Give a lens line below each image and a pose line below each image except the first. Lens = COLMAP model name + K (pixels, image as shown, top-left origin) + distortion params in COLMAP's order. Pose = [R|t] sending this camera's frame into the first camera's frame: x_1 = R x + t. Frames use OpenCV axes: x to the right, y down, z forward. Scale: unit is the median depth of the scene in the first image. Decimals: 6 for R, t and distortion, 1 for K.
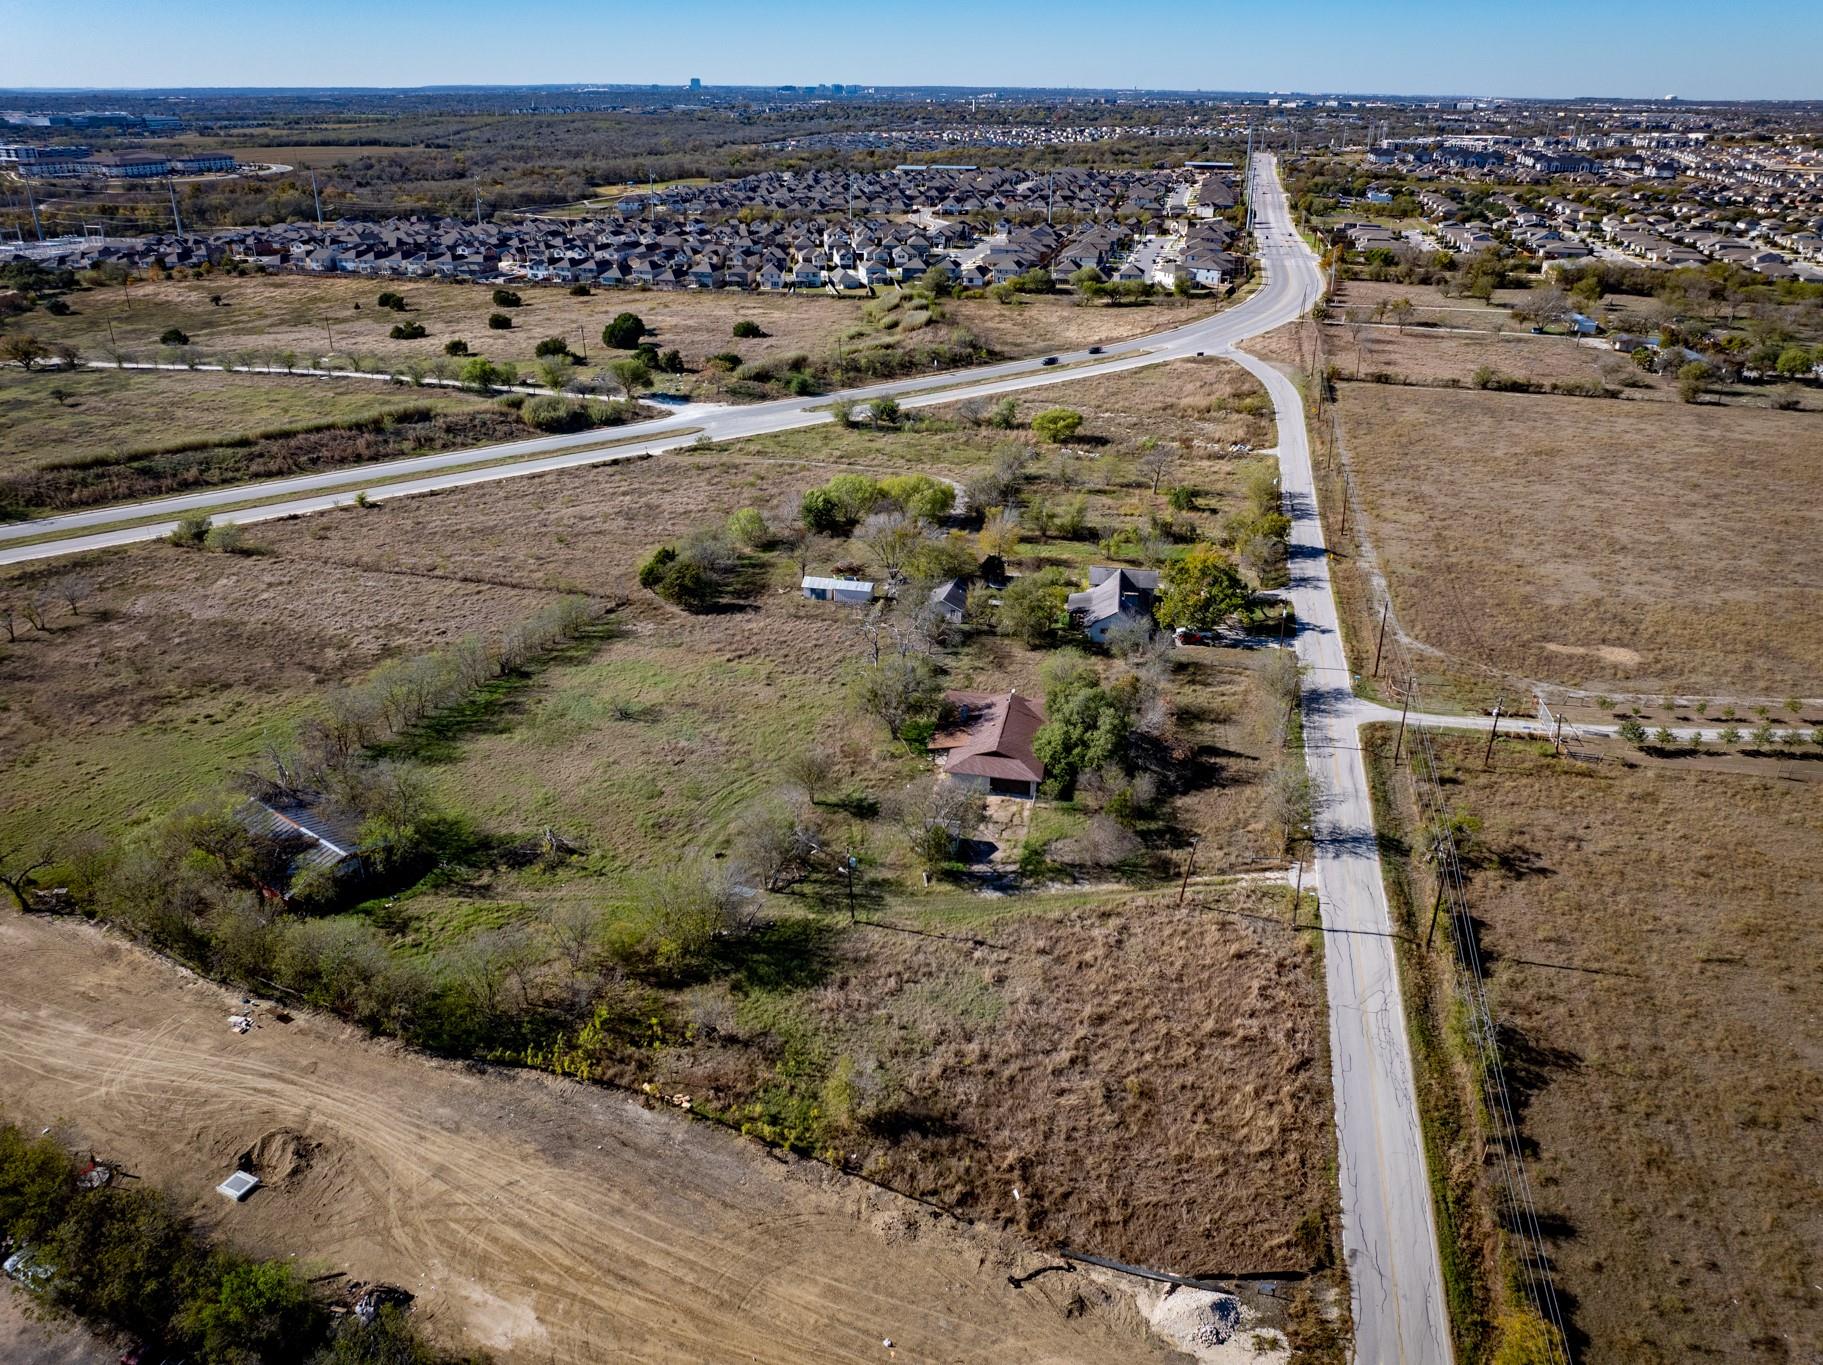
lens RADIAL K [[1287.4, 0, 917.8], [0, 1287.4, 672.5], [0, 0, 1]] dist [-0.041623, 0.009509]
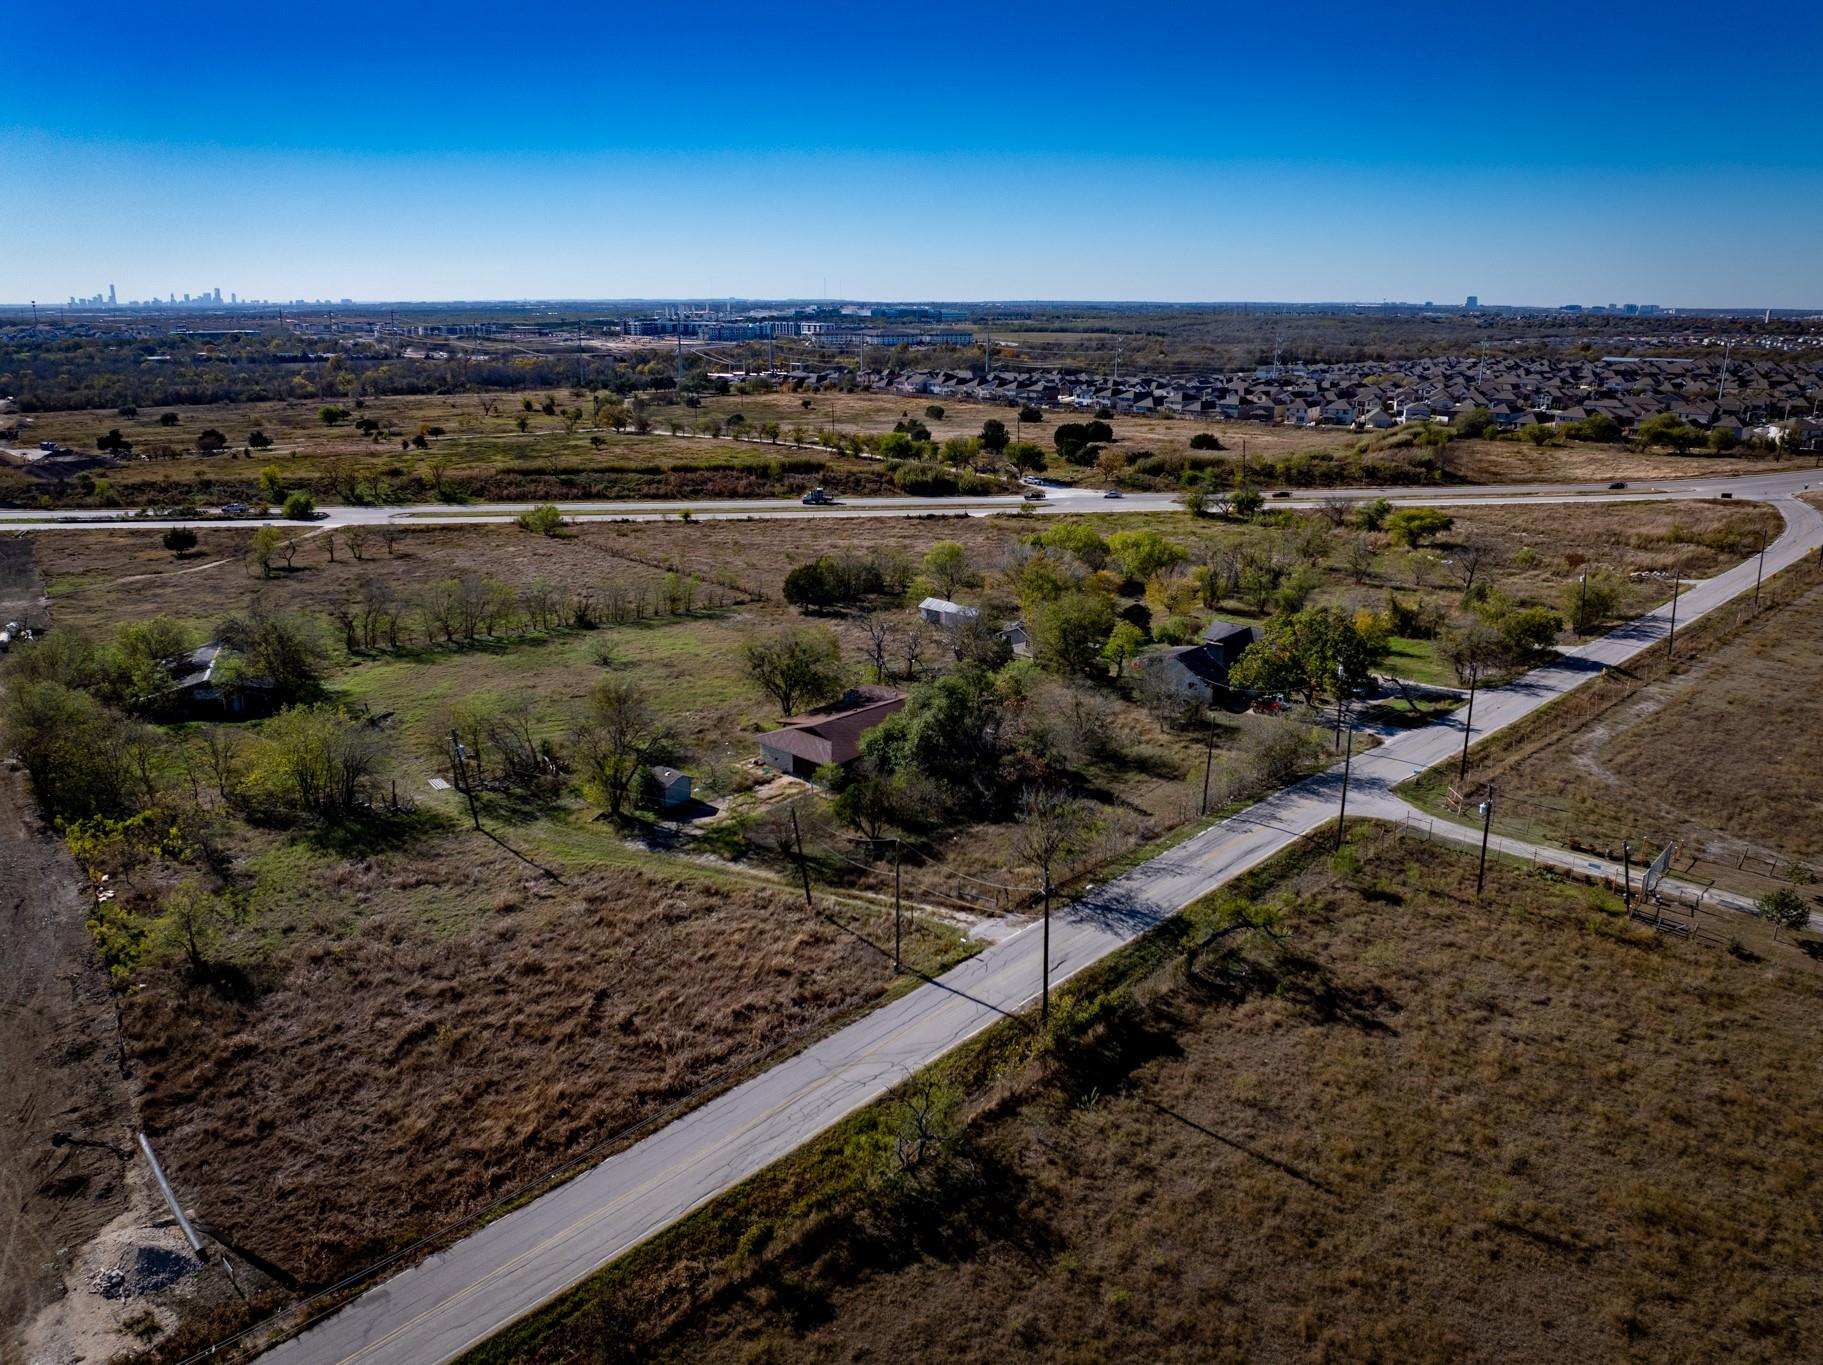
lens RADIAL K [[1287.4, 0, 917.8], [0, 1287.4, 672.5], [0, 0, 1]] dist [-0.041623, 0.009509]
pose [[0.848670, 0.145506, -0.508515, 0.525849], [-0.220679, 0.971147, -0.090412, 0.085219], [0.480687, 0.188949, 0.856293, 0.309331]]
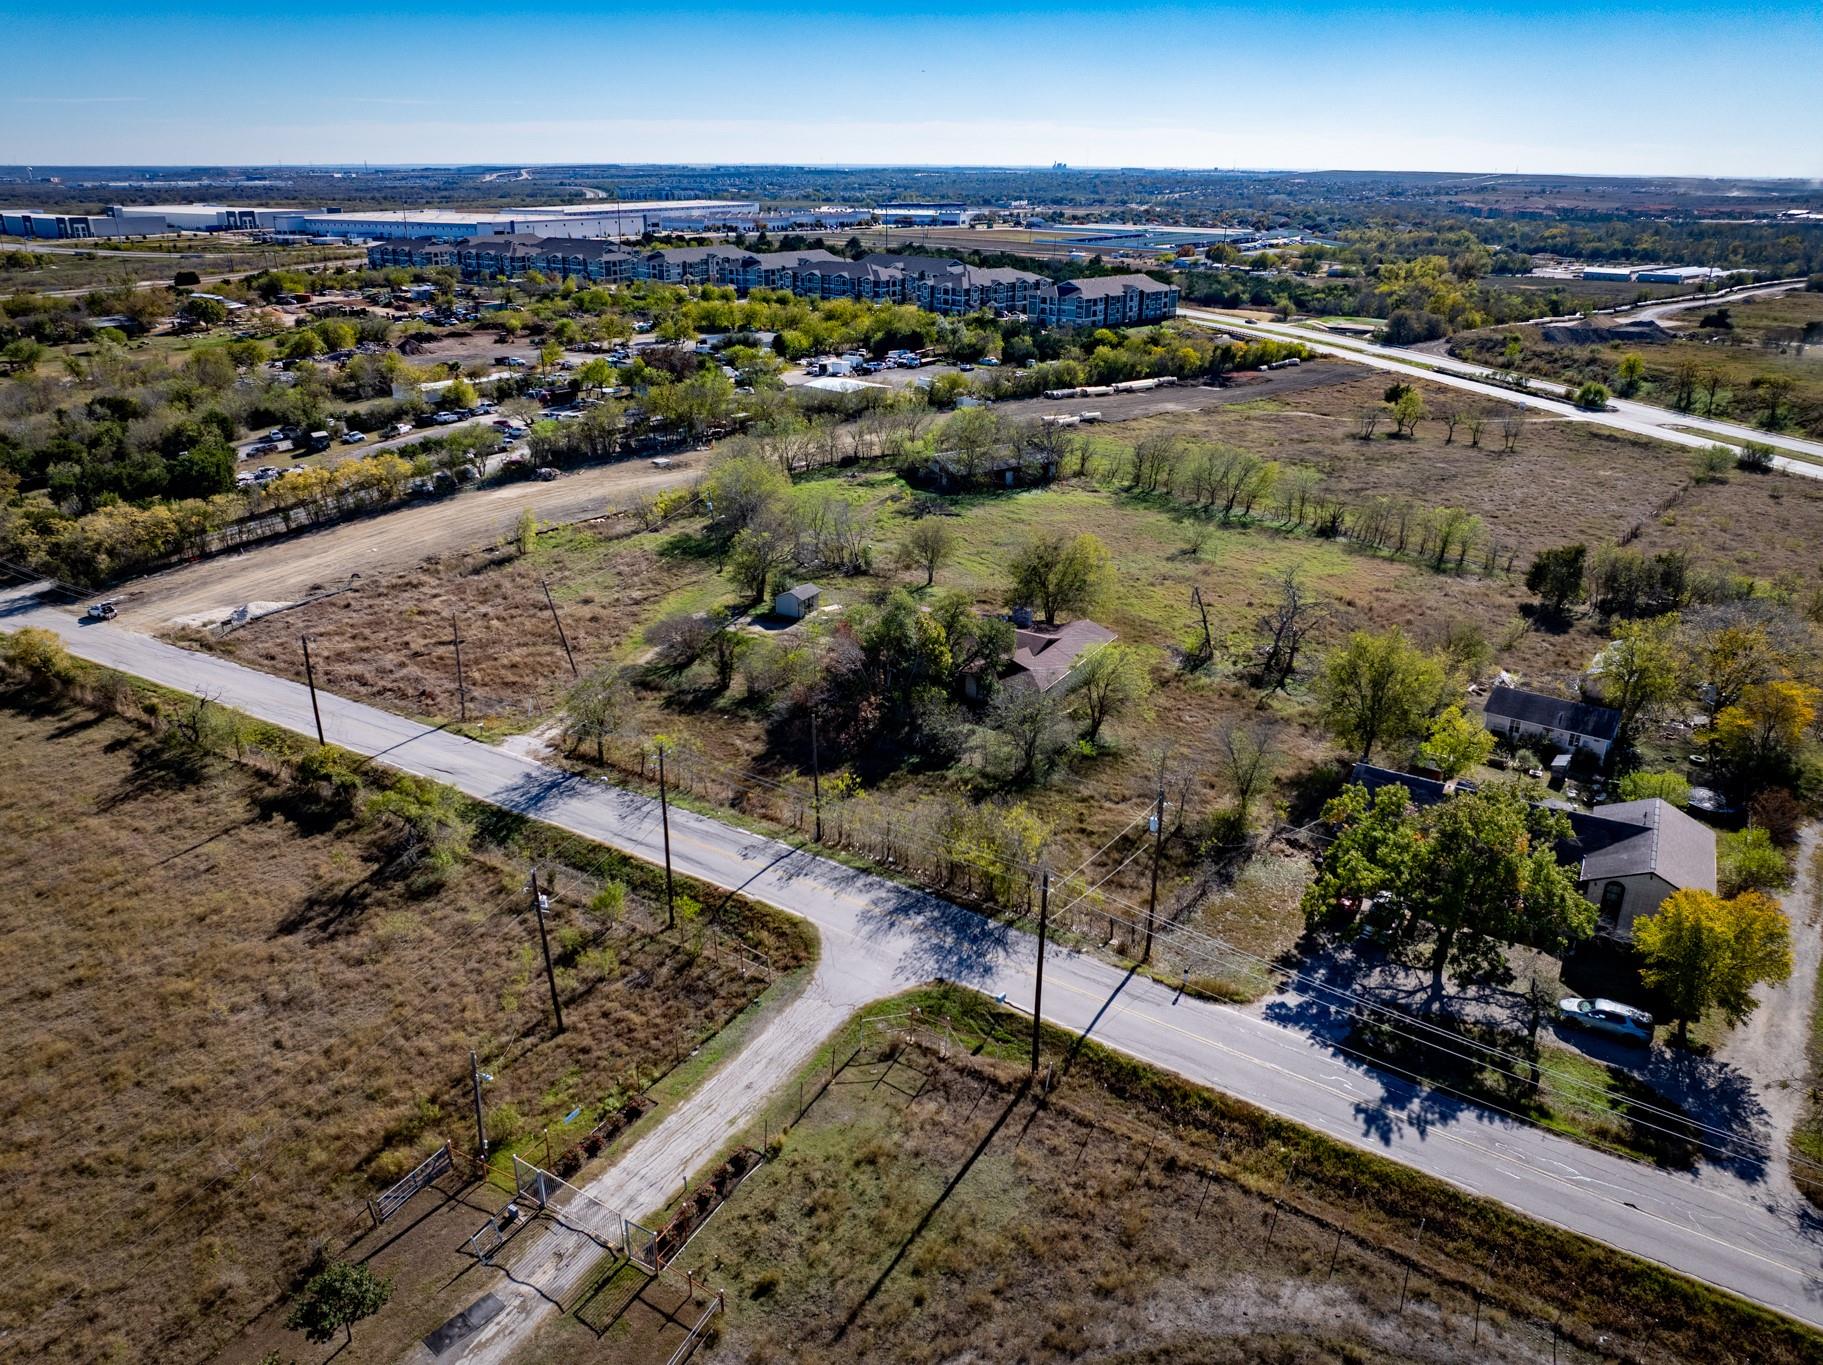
lens RADIAL K [[1287.4, 0, 917.8], [0, 1287.4, 672.5], [0, 0, 1]] dist [-0.041623, 0.009509]
pose [[-0.361406, 0.336769, -0.869466, 0.758020], [-0.394487, 0.789699, 0.469847, -0.285156], [0.844847, 0.512798, -0.152551, 1.133382]]
